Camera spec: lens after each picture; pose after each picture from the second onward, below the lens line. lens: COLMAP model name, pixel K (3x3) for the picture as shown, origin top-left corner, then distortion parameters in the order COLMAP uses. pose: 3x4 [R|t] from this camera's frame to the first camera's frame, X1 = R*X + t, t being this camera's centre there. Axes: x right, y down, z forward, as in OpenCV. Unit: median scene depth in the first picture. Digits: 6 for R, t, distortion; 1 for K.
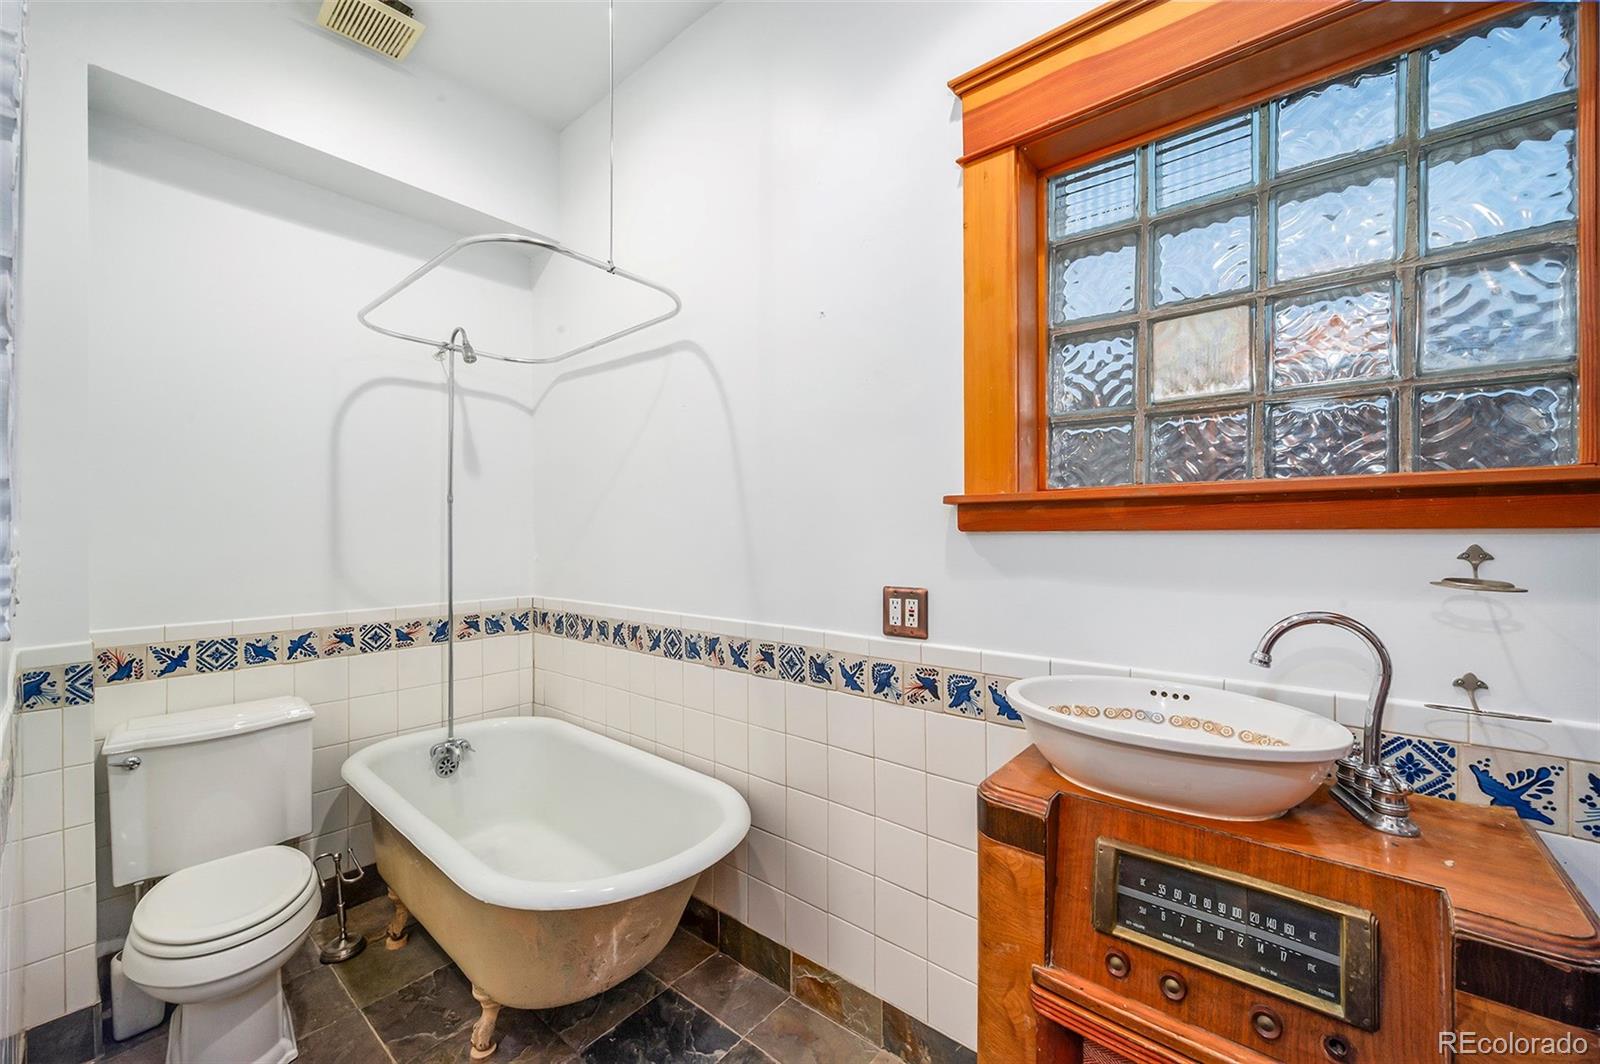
lens RADIAL K [[628.4, 0, 804.6], [0, 628.4, 534.3], [0, 0, 1]] dist [-0.003223, 0.000274]
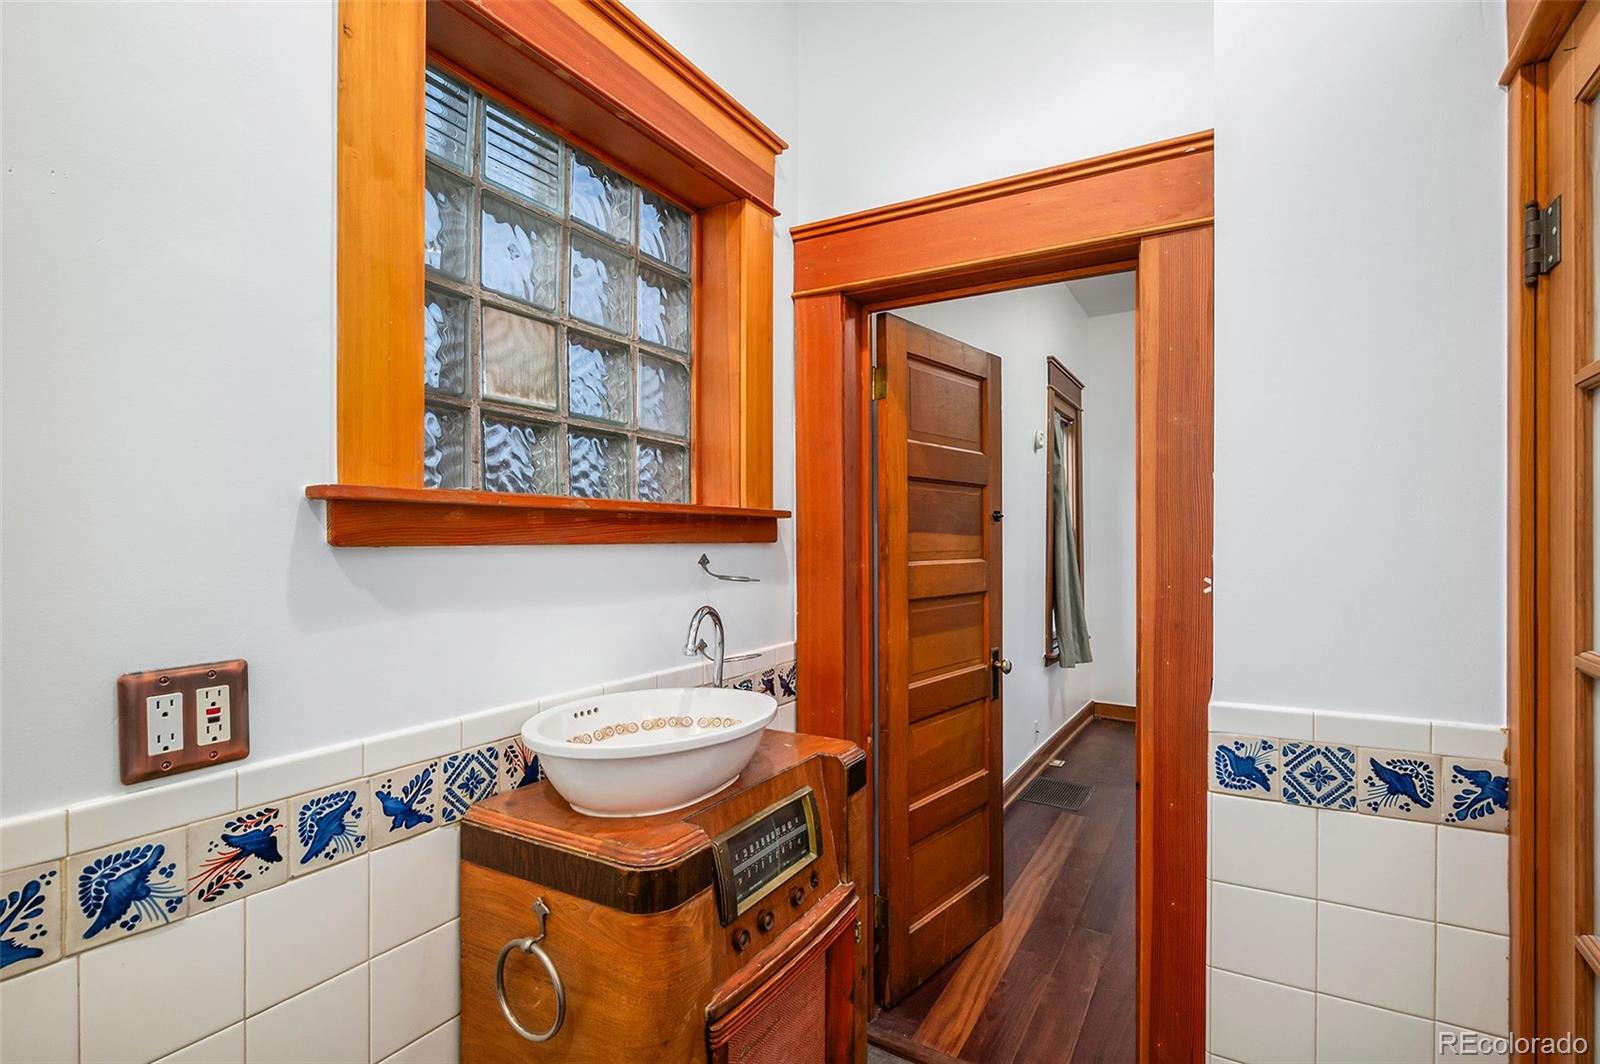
lens RADIAL K [[777.6, 0, 804.5], [0, 777.6, 536.2], [0, 0, 1]] dist [0.016419, -0.000261]
pose [[-0.164961, 0.006790, 0.986277, -0.517227], [0.002835, 0.999975, -0.006411, -0.008555], [-0.986296, 0.001738, -0.164976, 0.659007]]
